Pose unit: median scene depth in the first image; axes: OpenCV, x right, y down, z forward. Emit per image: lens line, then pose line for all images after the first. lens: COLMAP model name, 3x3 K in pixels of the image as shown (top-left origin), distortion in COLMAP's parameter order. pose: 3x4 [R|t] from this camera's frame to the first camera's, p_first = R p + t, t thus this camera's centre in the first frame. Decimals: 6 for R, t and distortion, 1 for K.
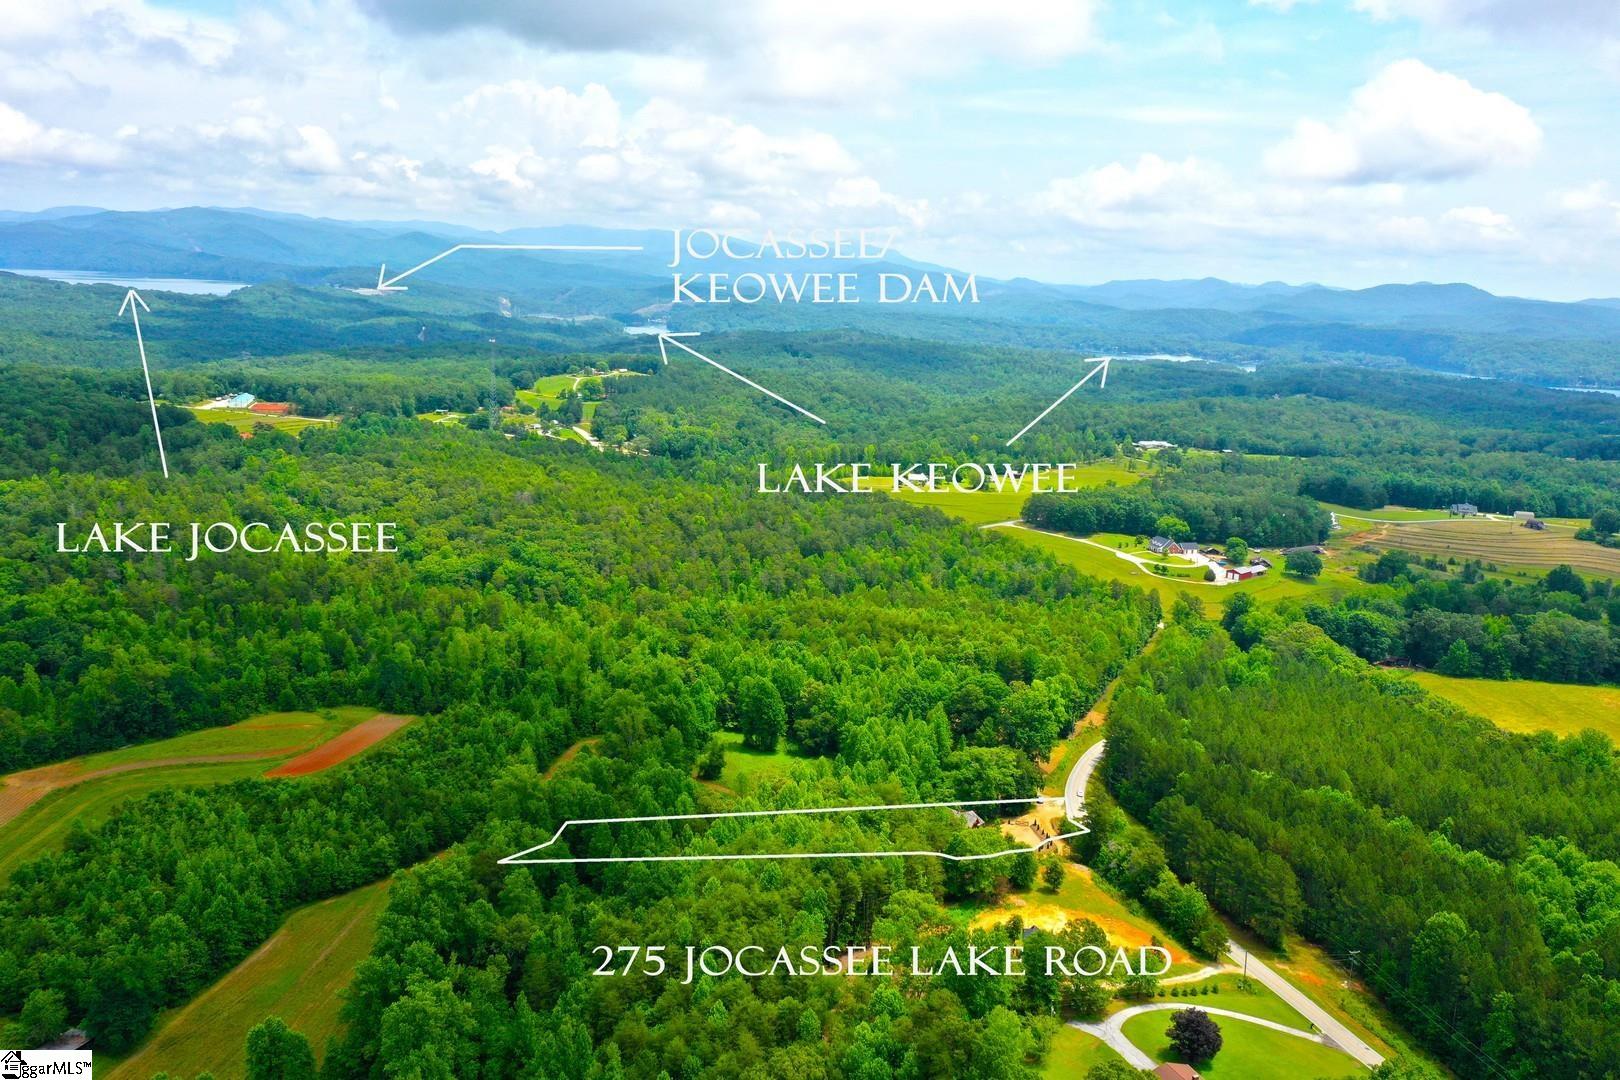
lens RADIAL K [[1279.8, 0, 810.4], [0, 1279.8, 544.5], [0, 0, 1]] dist [0.022988, 0.001446]
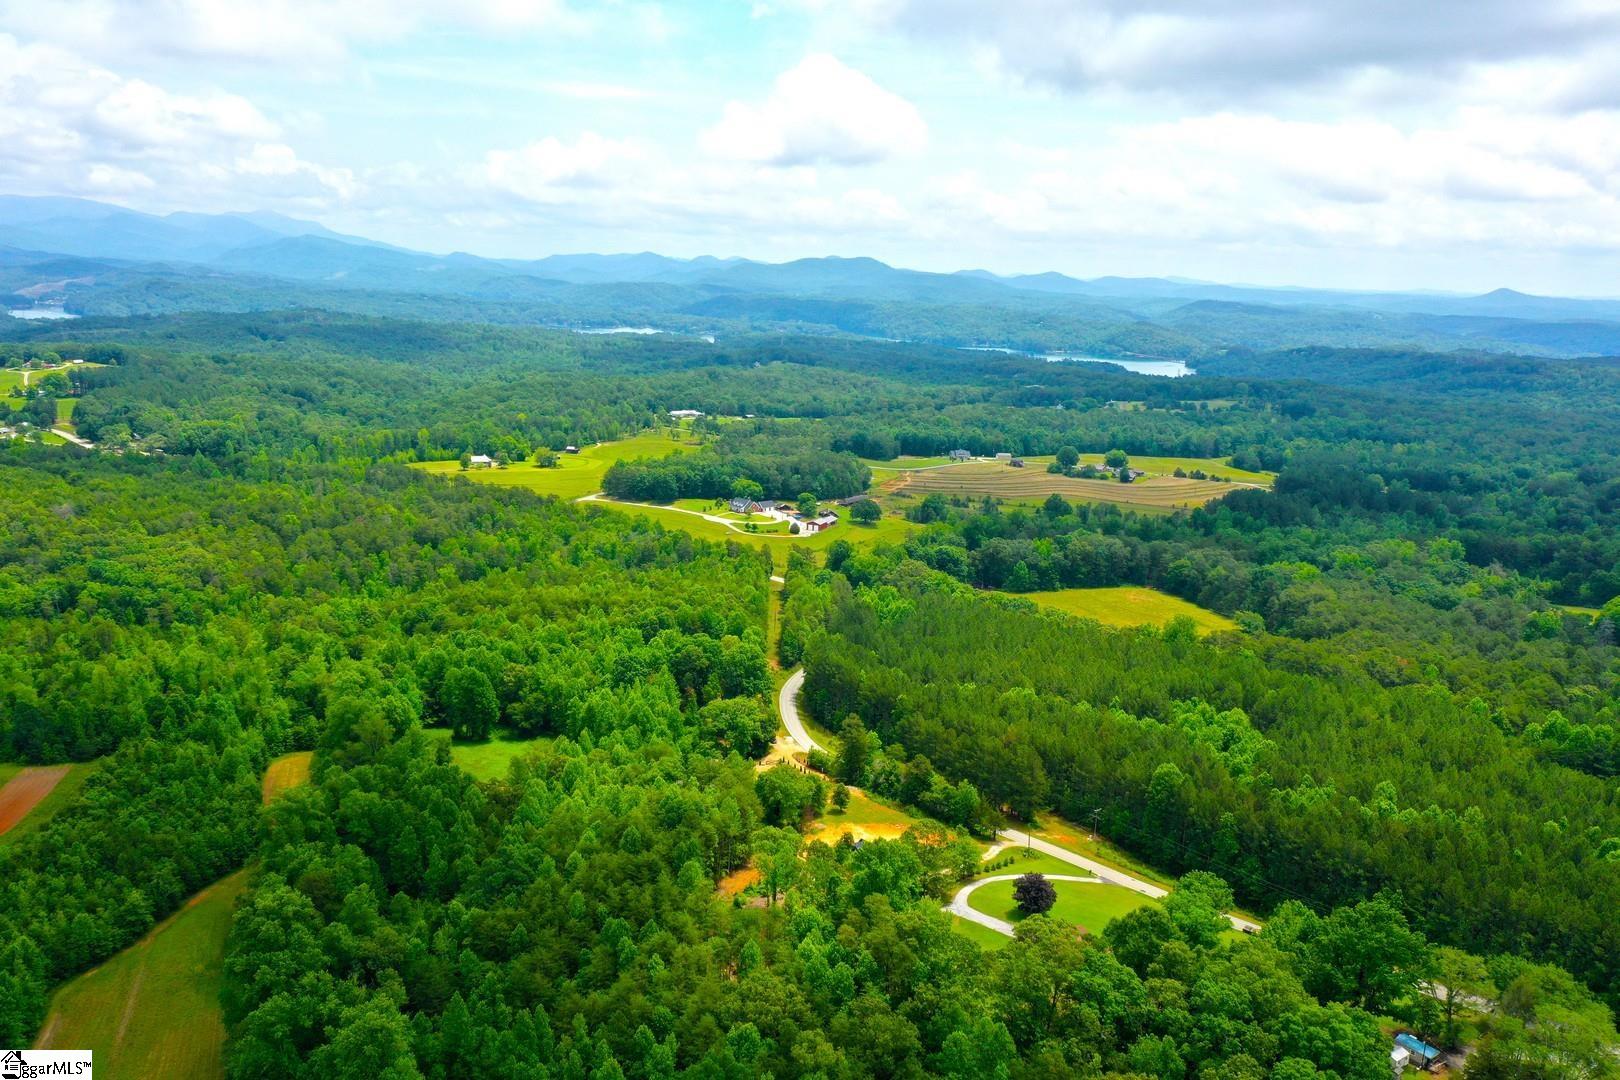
lens RADIAL K [[1279.8, 0, 804.9], [0, 1279.8, 536.4], [0, 0, 1]] dist [0.022988, 0.001446]
pose [[0.912378, -0.092905, 0.398666, -0.107110], [0.087593, 0.995656, 0.031564, -0.002974], [-0.399867, 0.006122, 0.916553, -0.006007]]
